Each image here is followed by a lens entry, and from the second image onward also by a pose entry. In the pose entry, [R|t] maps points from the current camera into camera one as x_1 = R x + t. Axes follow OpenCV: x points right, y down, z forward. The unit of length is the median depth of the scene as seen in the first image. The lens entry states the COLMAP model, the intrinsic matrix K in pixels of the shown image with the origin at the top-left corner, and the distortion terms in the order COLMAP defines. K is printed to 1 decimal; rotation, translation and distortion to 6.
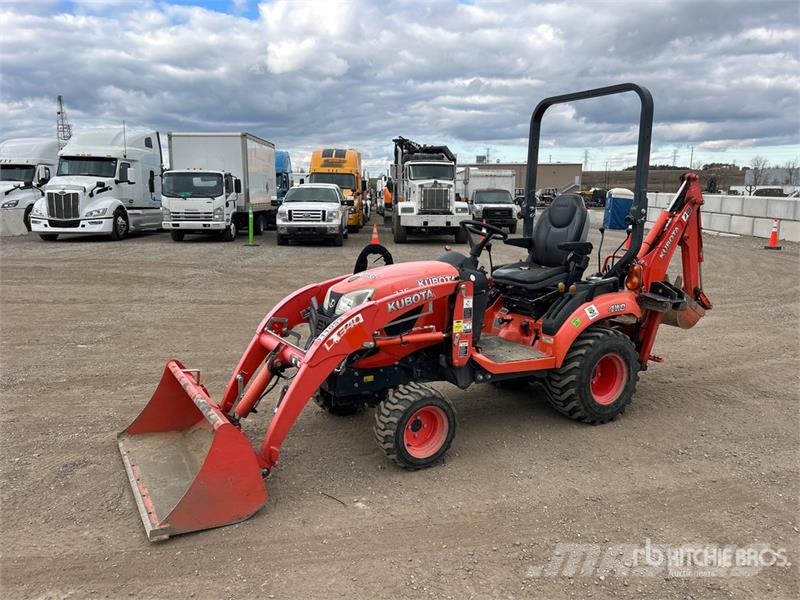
lens RADIAL K [[592.6, 0, 405.3], [0, 592.6, 289.3], [0, 0, 1]] dist [0.083803, -0.106235]
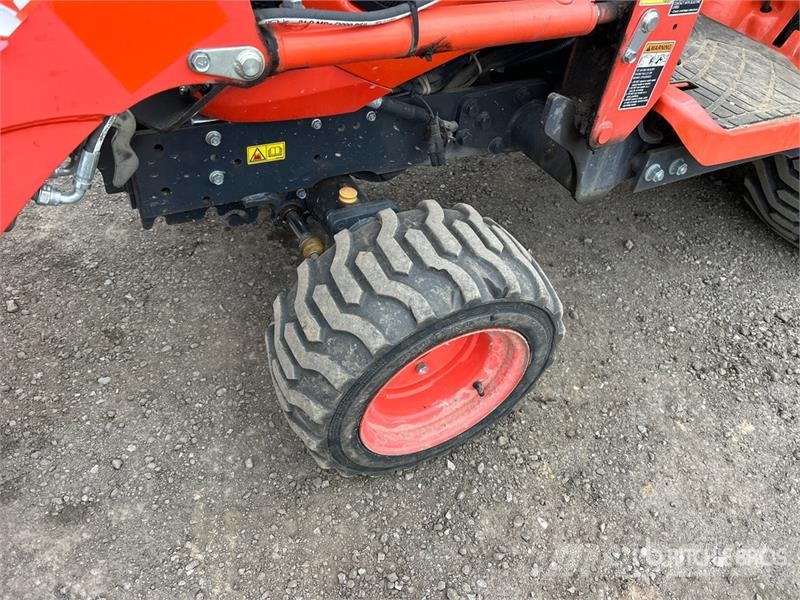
lens RADIAL K [[592.6, 0, 405.3], [0, 592.6, 289.3], [0, 0, 1]] dist [0.083803, -0.106235]
pose [[0.994640, 0.074833, 0.071353, -0.011130], [-0.102407, 0.808283, 0.579820, 0.026597], [-0.014284, -0.584019, 0.811614, 0.551699]]
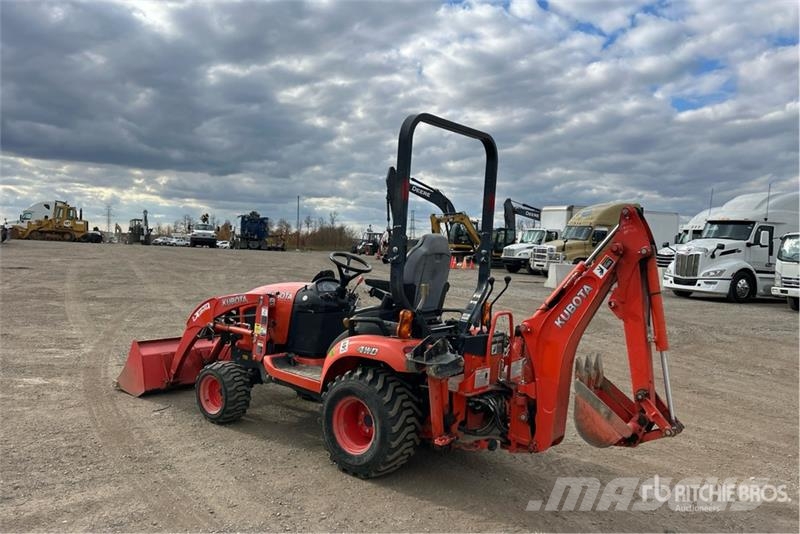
lens RADIAL K [[592.7, 0, 410.8], [0, 592.7, 268.8], [0, 0, 1]] dist [0.092254, -0.115792]
pose [[0.371027, 0.050498, -0.927248, 1.021757], [-0.185184, 0.982488, -0.020592, -0.072903], [0.909970, 0.179352, 0.373881, 0.576718]]
